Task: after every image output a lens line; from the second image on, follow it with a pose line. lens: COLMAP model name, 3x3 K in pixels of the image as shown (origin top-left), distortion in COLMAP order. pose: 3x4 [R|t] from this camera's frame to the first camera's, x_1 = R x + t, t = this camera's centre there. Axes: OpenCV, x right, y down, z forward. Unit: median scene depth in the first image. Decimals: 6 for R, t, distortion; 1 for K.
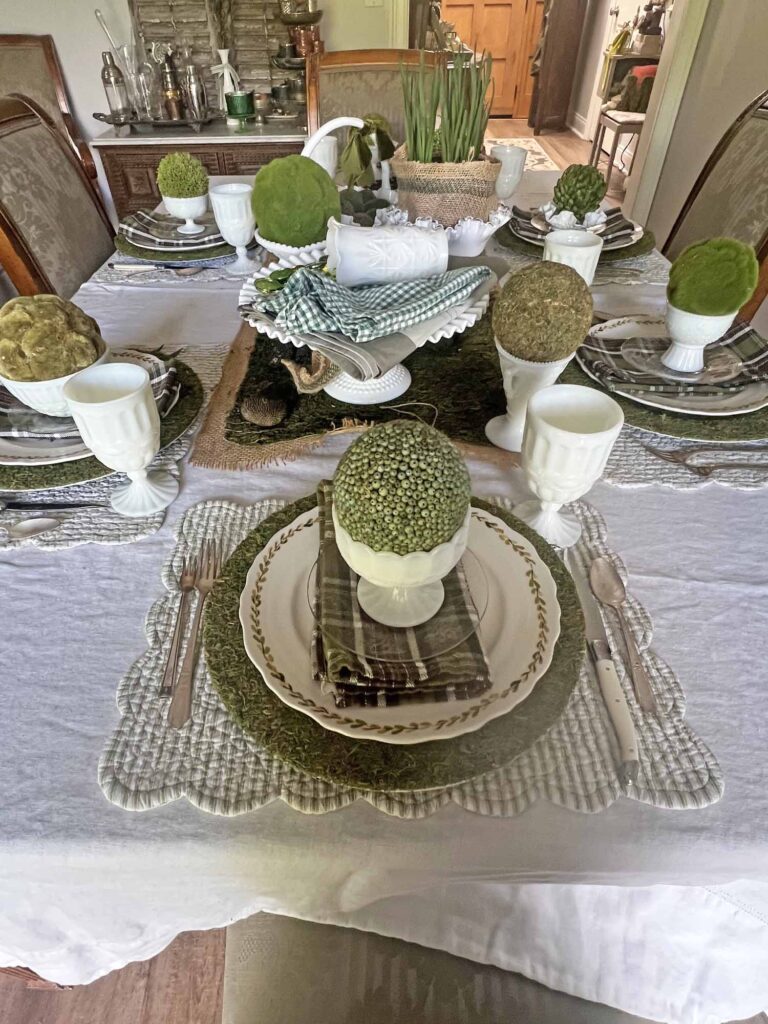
lens RADIAL K [[584.1, 0, 368.7], [0, 584.1, 515.5], [0, 0, 1]] dist [-0.003802, -0.001029]
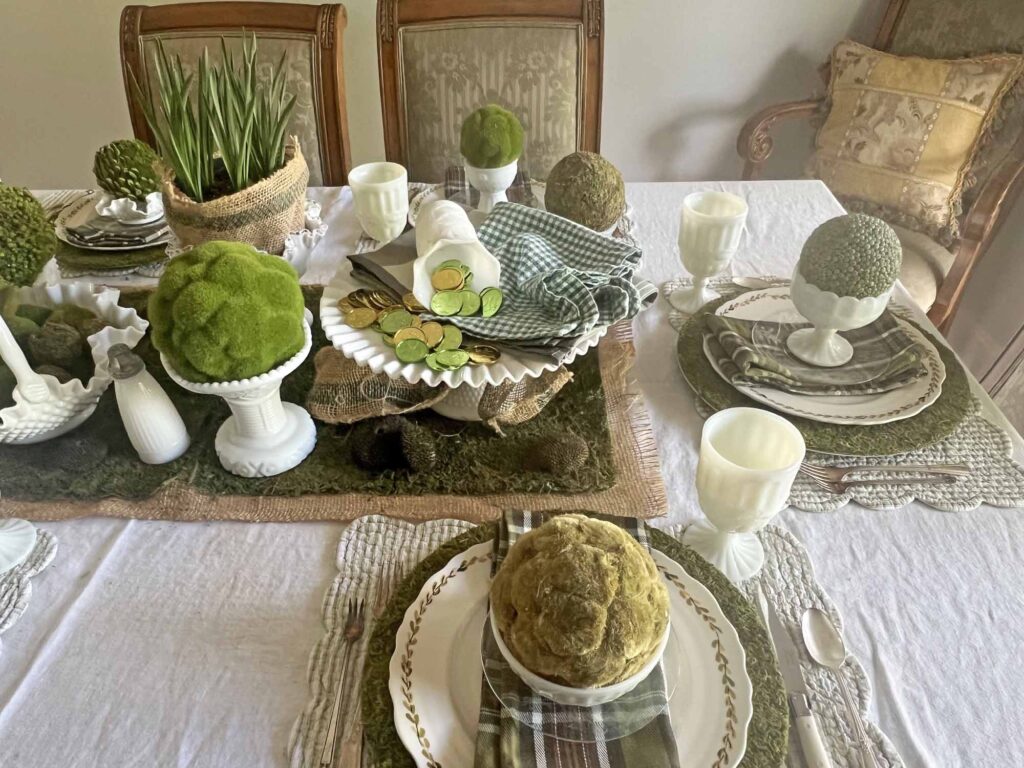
lens RADIAL K [[728.3, 0, 511.5], [0, 728.3, 400.1], [0, 0, 1]] dist [-0.005751, 0.001192]
pose [[0.011309, -0.625446, 0.780186, -0.658736], [0.694115, 0.566541, 0.444113, -0.511372], [-0.719775, 0.536516, 0.440538, 0.401269]]
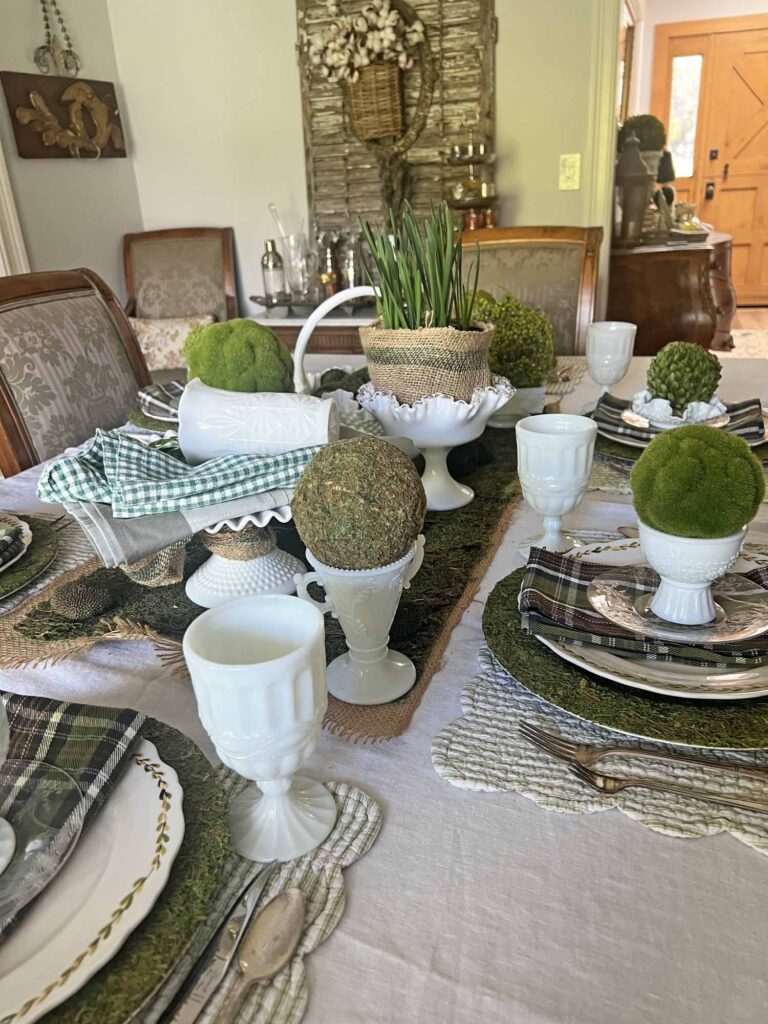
lens RADIAL K [[780.2, 0, 380.8], [0, 780.2, 534.4], [0, 0, 1]] dist [0.031372, -0.033488]
pose [[0.945042, 0.095729, -0.312620, 0.366119], [-0.189449, 0.939628, -0.284971, -0.028687], [0.266467, 0.328535, 0.906124, 0.098558]]
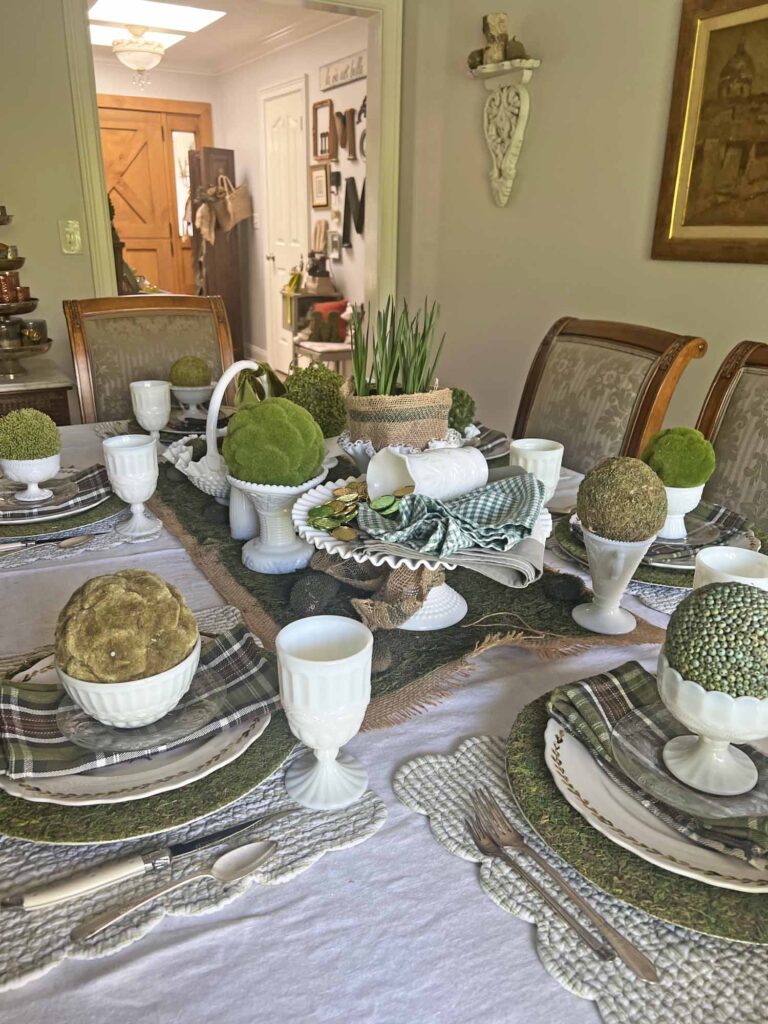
lens RADIAL K [[780.2, 0, 380.8], [0, 780.2, 534.4], [0, 0, 1]] dist [0.031372, -0.033488]
pose [[0.868976, -0.157772, 0.469029, -0.471880], [0.316277, 0.906033, -0.281199, -0.010986], [-0.380591, 0.392698, 0.837221, -0.021048]]
